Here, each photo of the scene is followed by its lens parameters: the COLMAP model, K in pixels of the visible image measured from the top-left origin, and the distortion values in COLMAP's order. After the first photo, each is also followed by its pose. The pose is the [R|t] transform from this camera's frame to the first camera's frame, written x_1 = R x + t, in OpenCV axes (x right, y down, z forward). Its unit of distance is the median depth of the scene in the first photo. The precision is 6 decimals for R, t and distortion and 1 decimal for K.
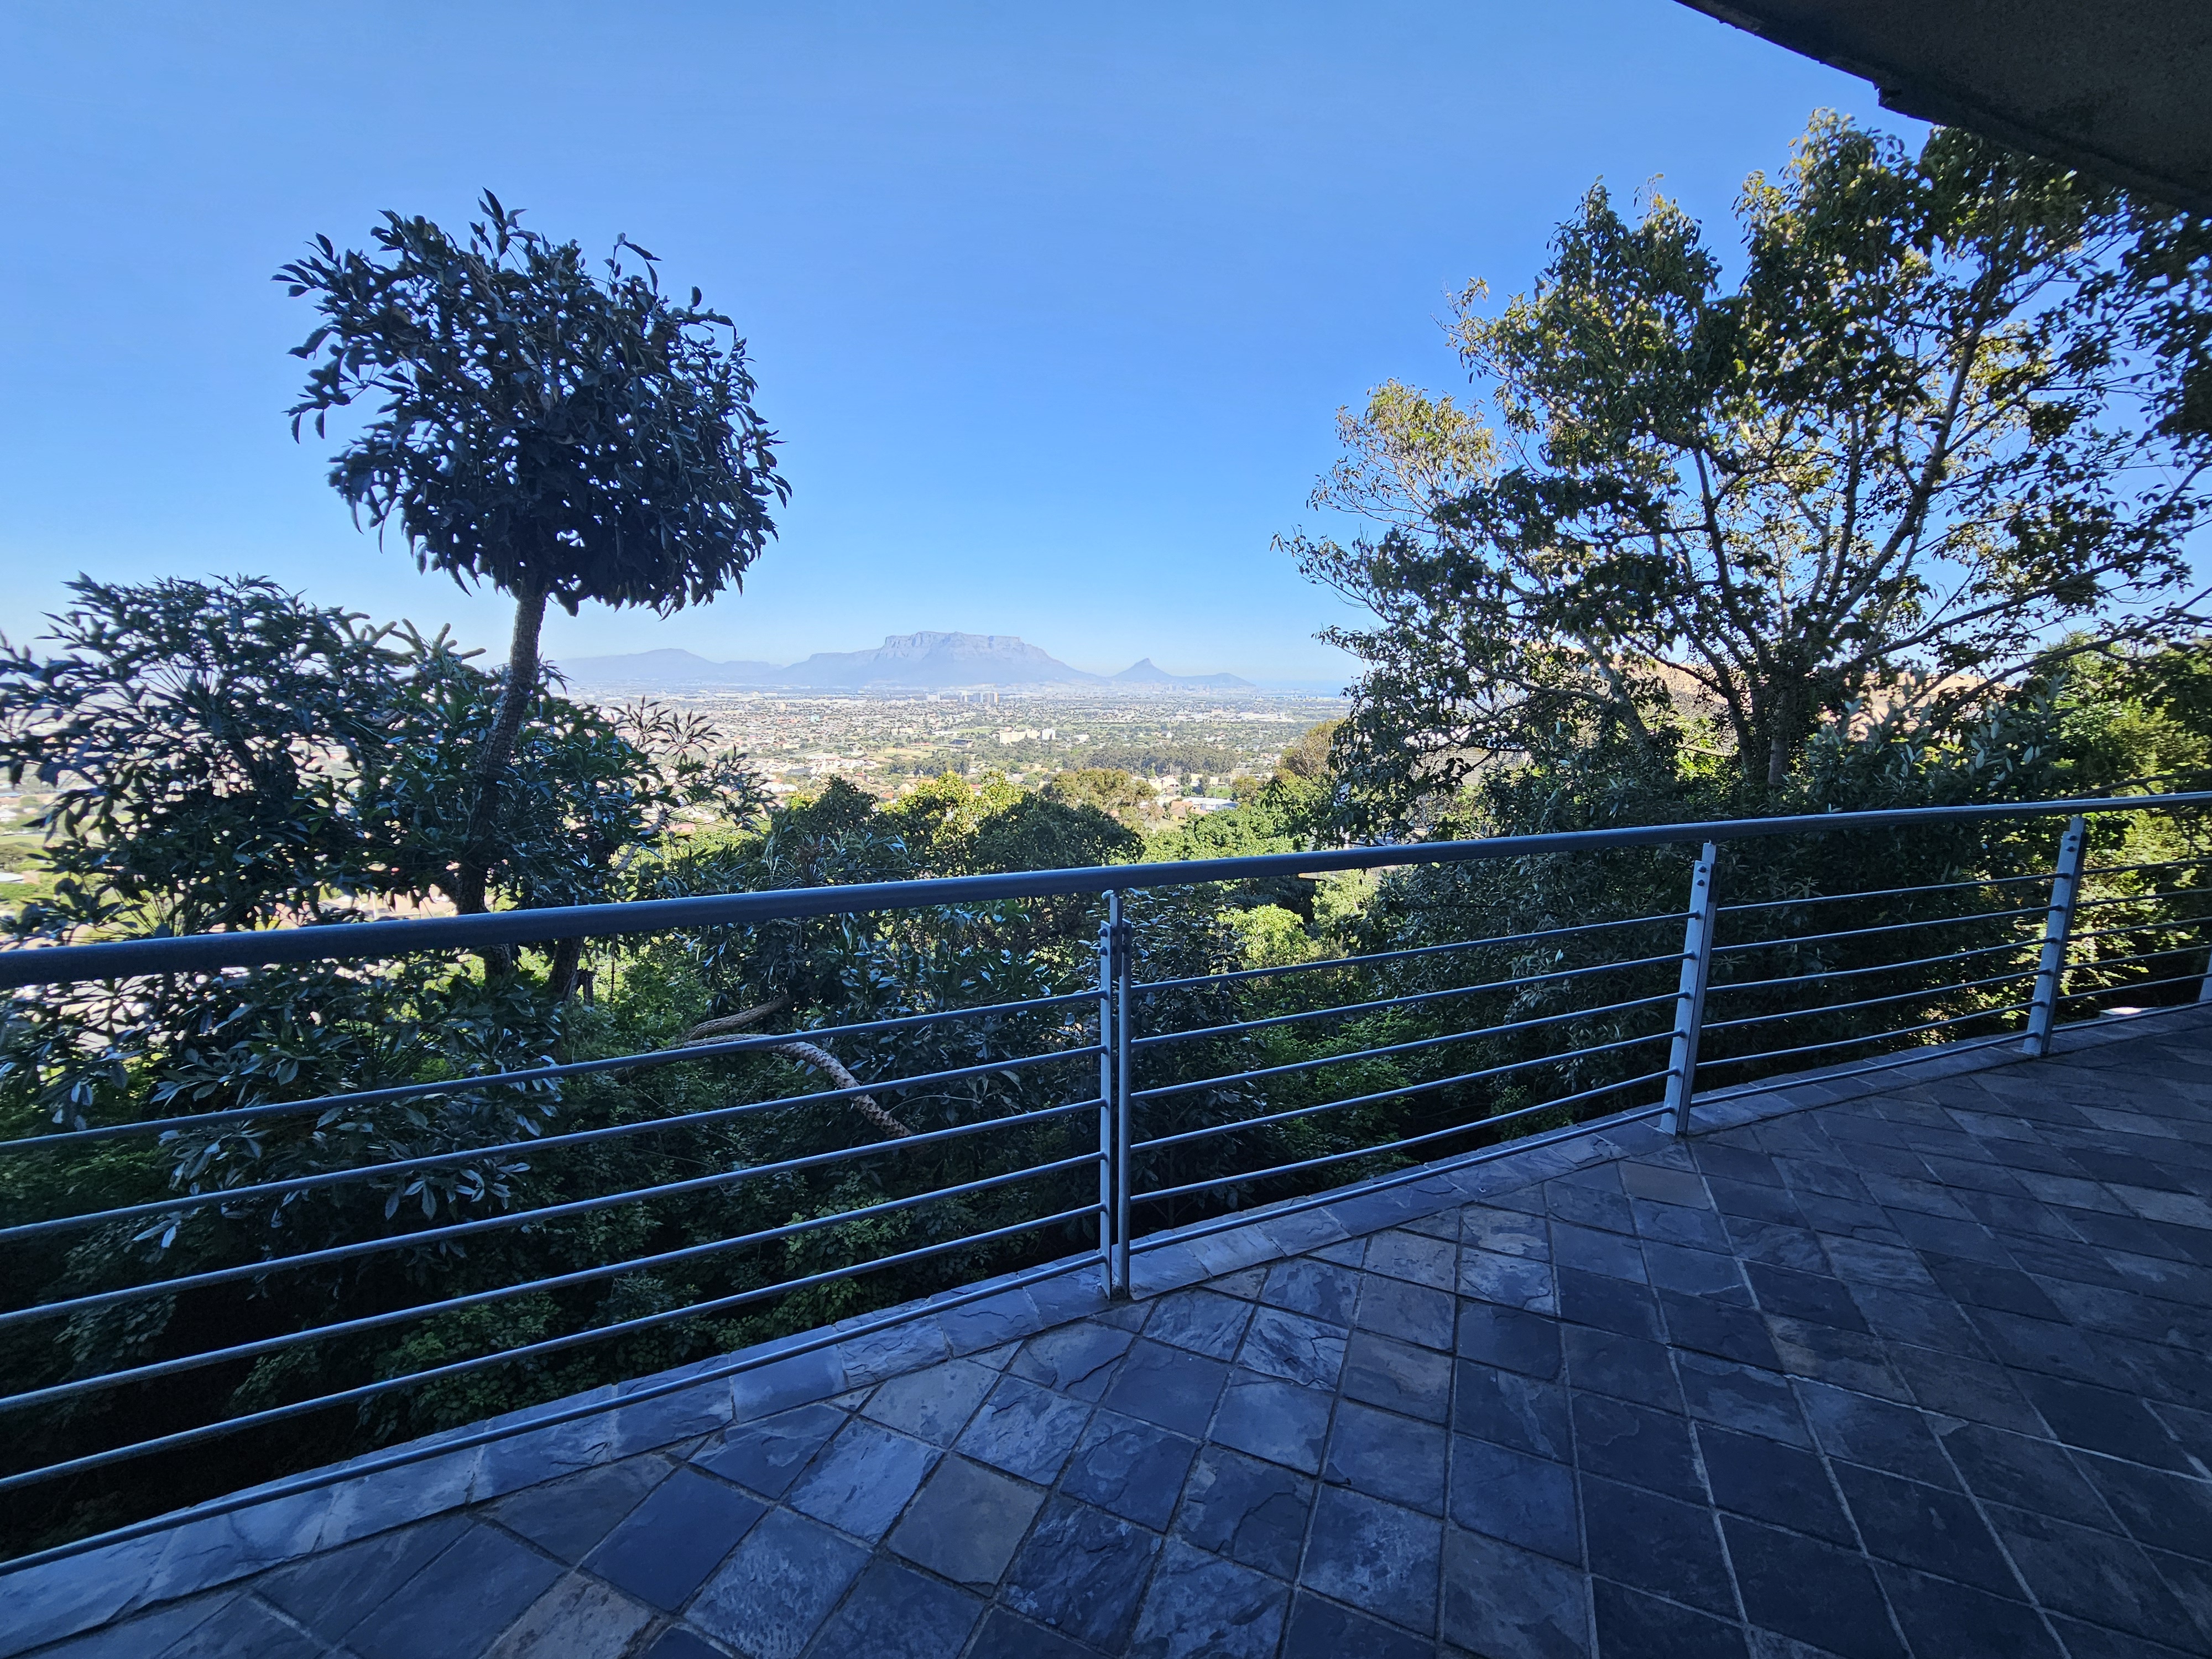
lens RADIAL K [[912.7, 0, 1104.4], [0, 912.7, 838.4], [0, 0, 1]] dist [-0.001254, -0.000072]
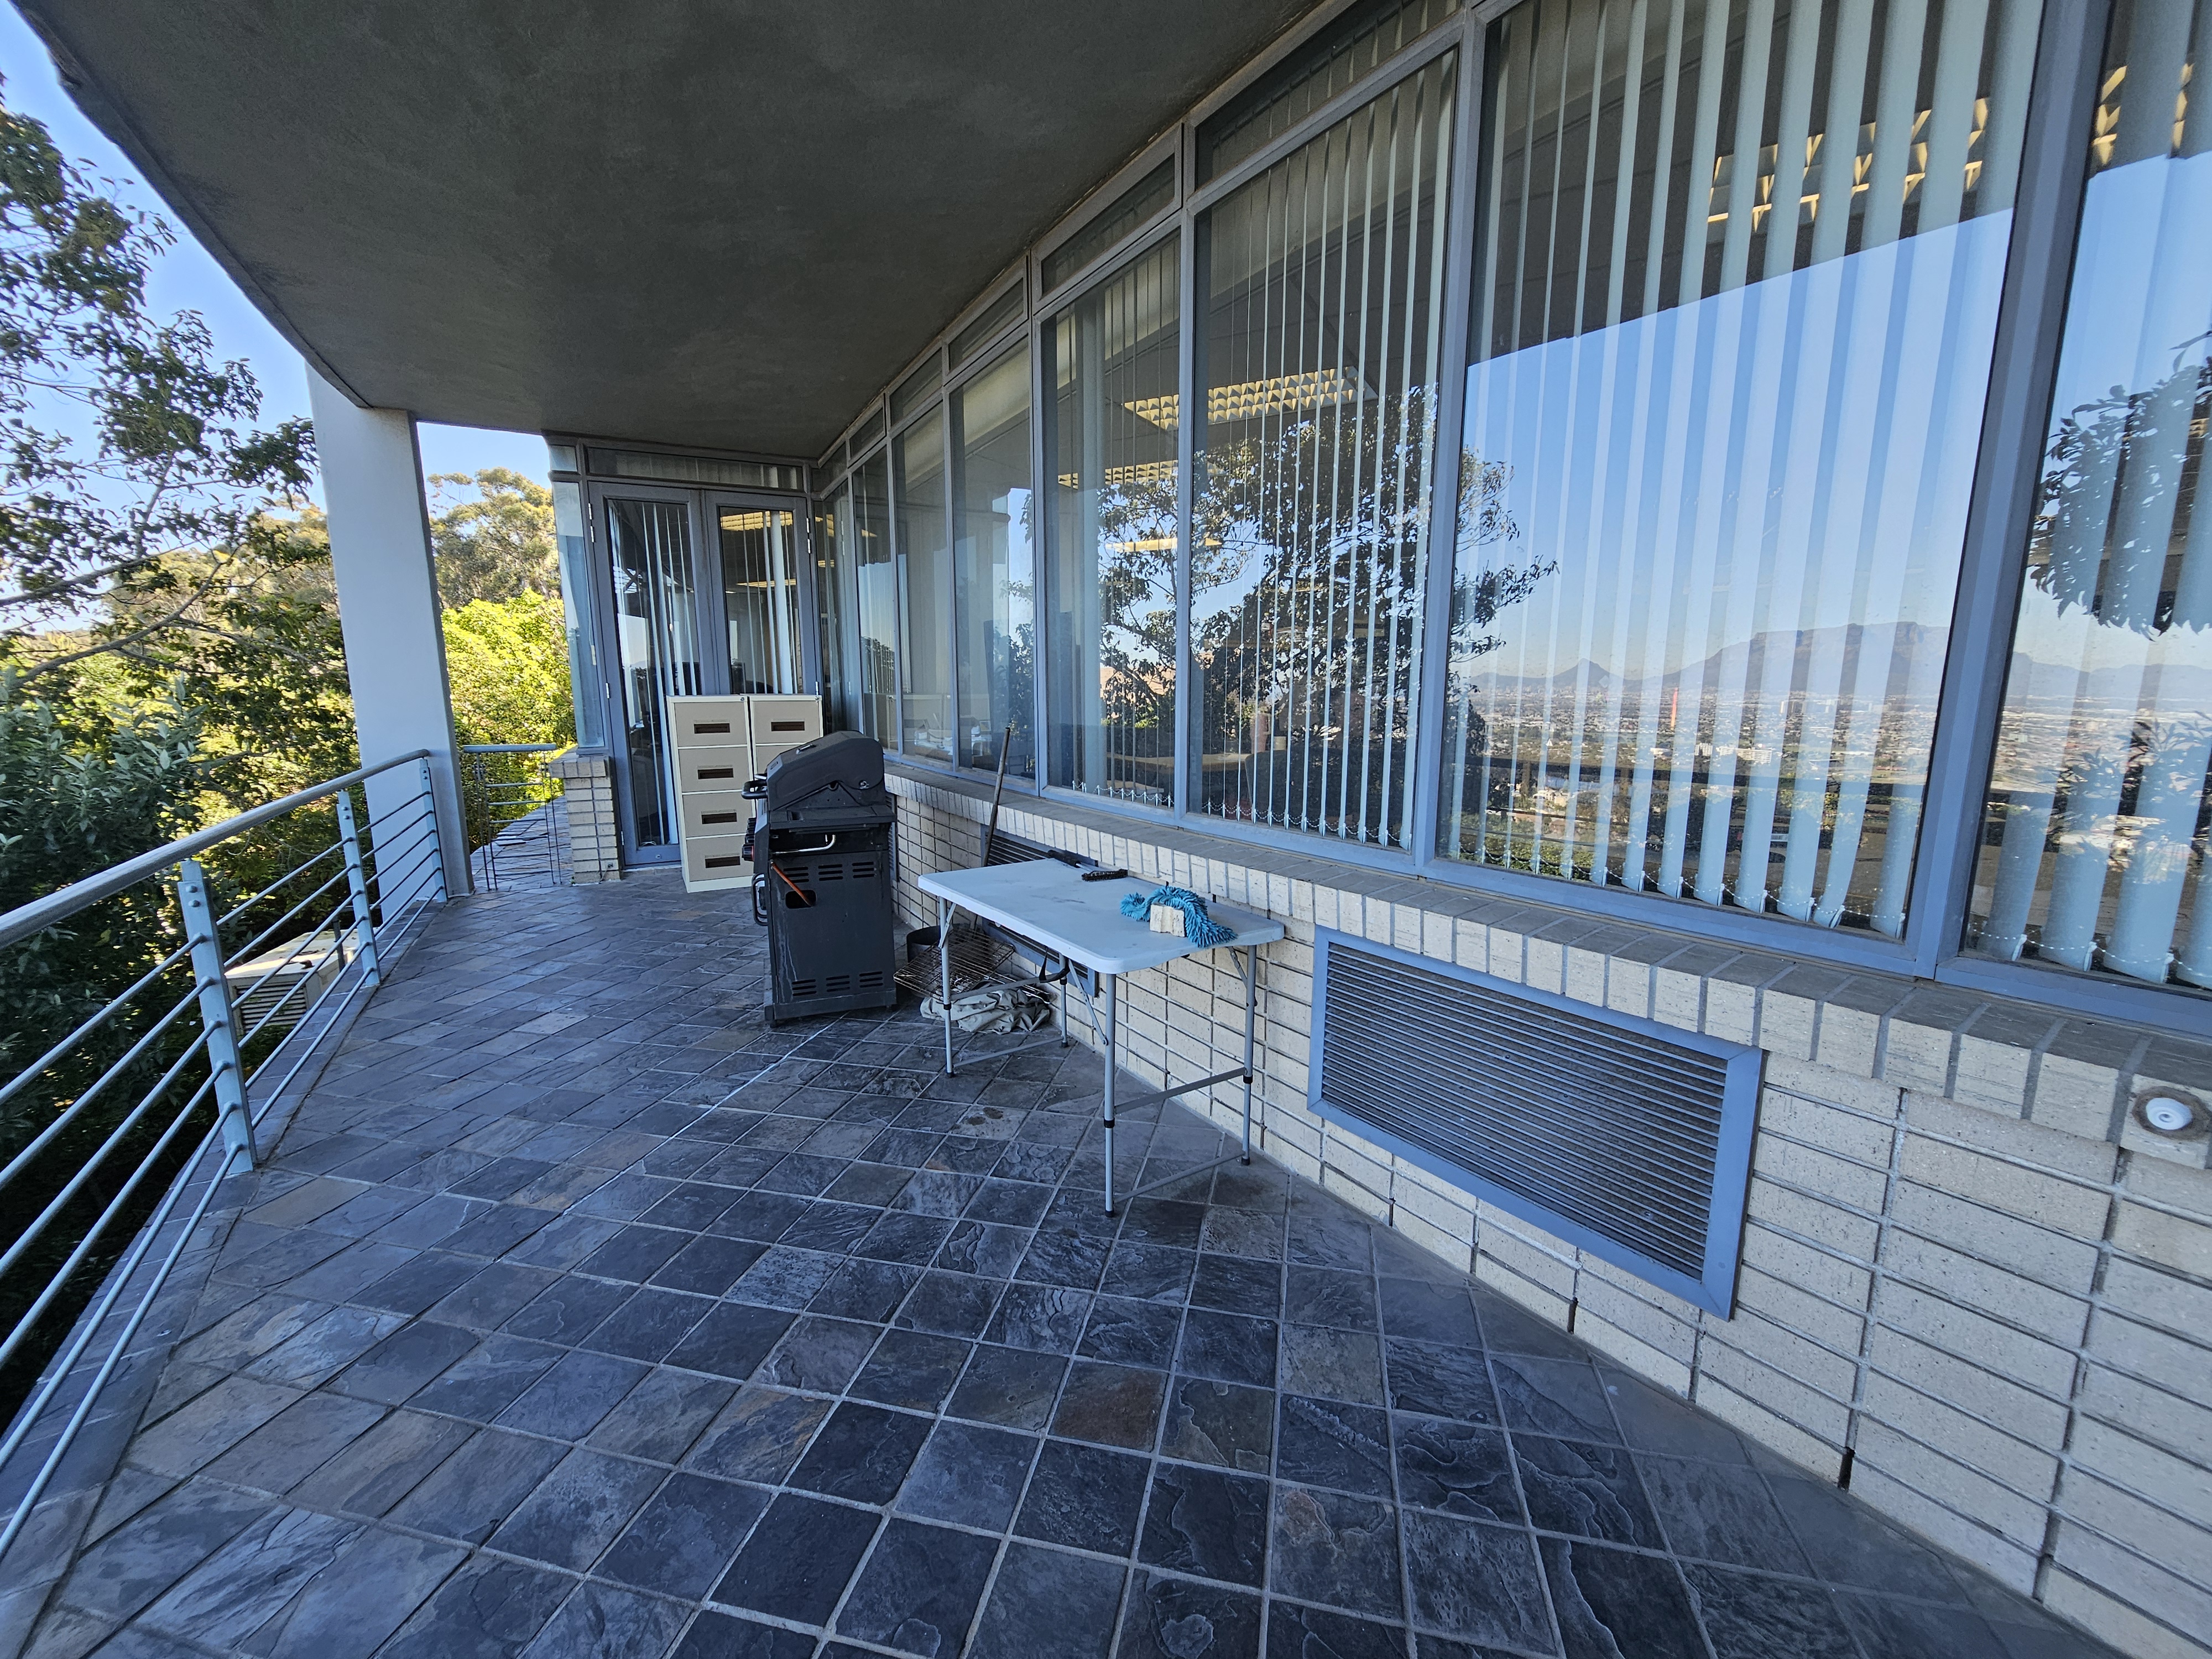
lens RADIAL K [[912.7, 0, 1104.4], [0, 912.7, 838.4], [0, 0, 1]] dist [-0.001254, -0.000072]
pose [[-0.169287, -0.175507, 0.969814, -0.523780], [0.167100, 0.964659, 0.203742, -0.067280], [-0.971298, 0.196547, -0.133977, 0.285571]]
